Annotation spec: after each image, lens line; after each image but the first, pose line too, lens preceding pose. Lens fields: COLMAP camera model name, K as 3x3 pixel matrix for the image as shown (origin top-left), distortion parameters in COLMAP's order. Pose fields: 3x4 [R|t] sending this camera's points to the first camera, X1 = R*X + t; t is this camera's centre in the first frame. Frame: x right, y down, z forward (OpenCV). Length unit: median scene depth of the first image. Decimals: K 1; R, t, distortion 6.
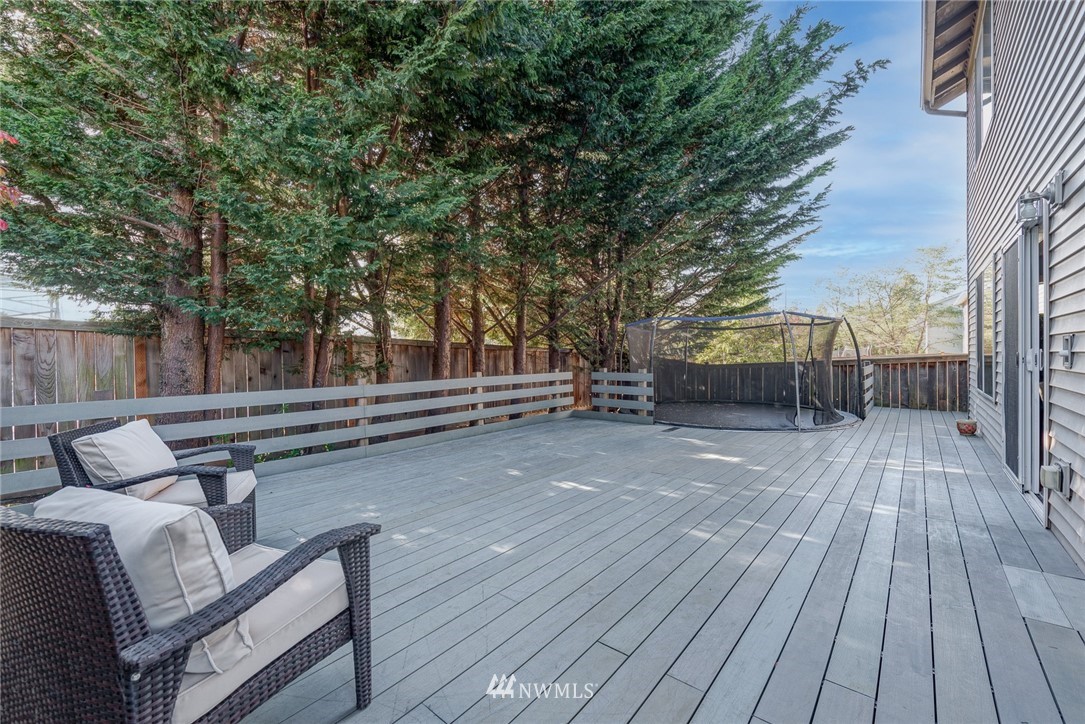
lens RADIAL K [[437.3, 0, 548.8], [0, 437.3, 360.0], [0, 0, 1]] dist [-0.000572, -0.000850]
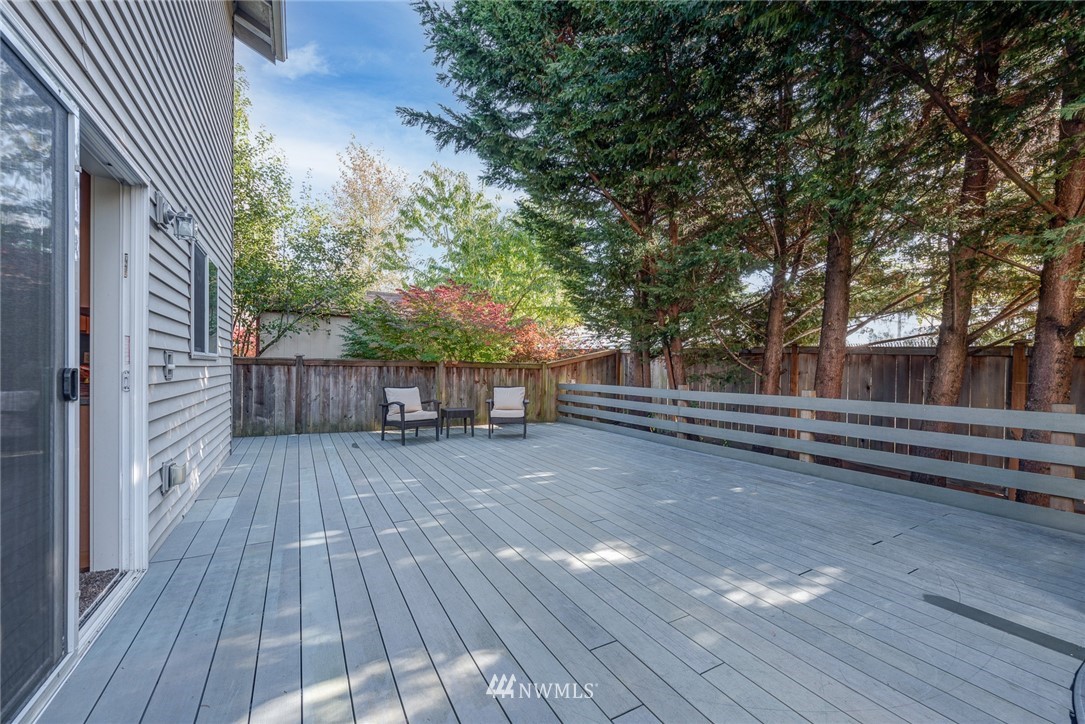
lens RADIAL K [[425.9, 0, 544.3], [0, 425.9, 365.9], [0, 0, 1]] dist [0.010651, -0.001095]
pose [[-0.334704, 0.011825, -0.942249, 1.203768], [-0.013209, 0.999764, 0.017239, -0.037080], [0.942231, 0.018217, -0.334468, 1.450273]]
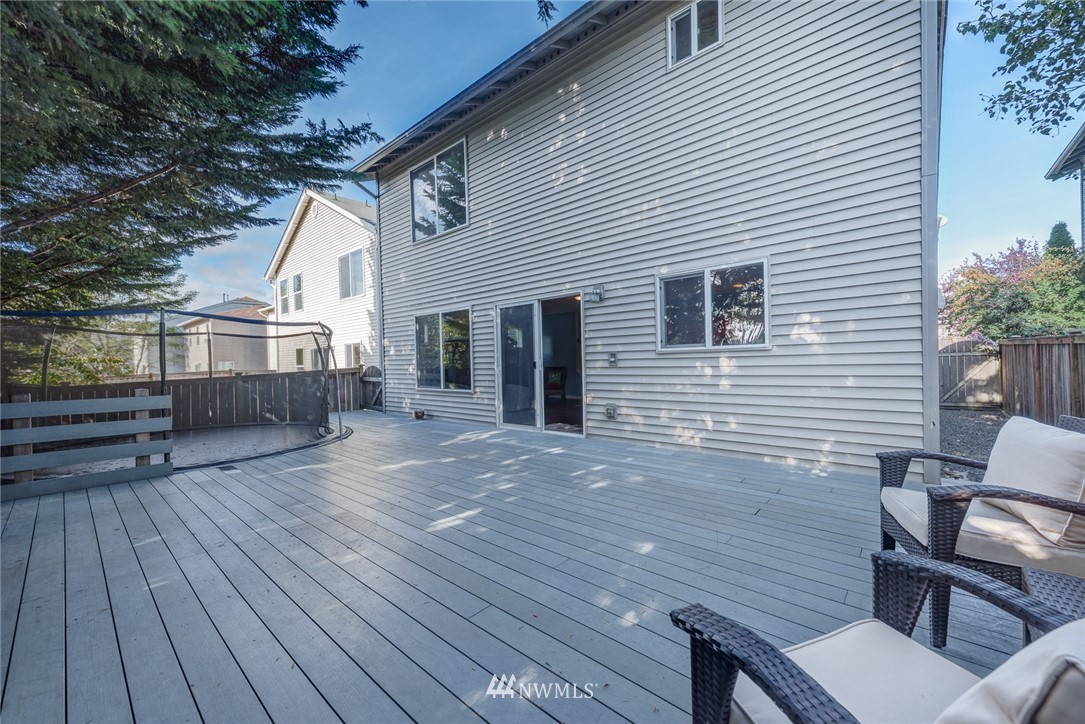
lens RADIAL K [[425.9, 0, 546.3], [0, 425.9, 364.6], [0, 0, 1]] dist [0.010651, -0.001095]
pose [[0.007258, 0.010862, 0.999915, -0.756123], [0.029595, 0.999501, -0.011072, 0.016946], [-0.999536, 0.029673, 0.006933, 0.843248]]
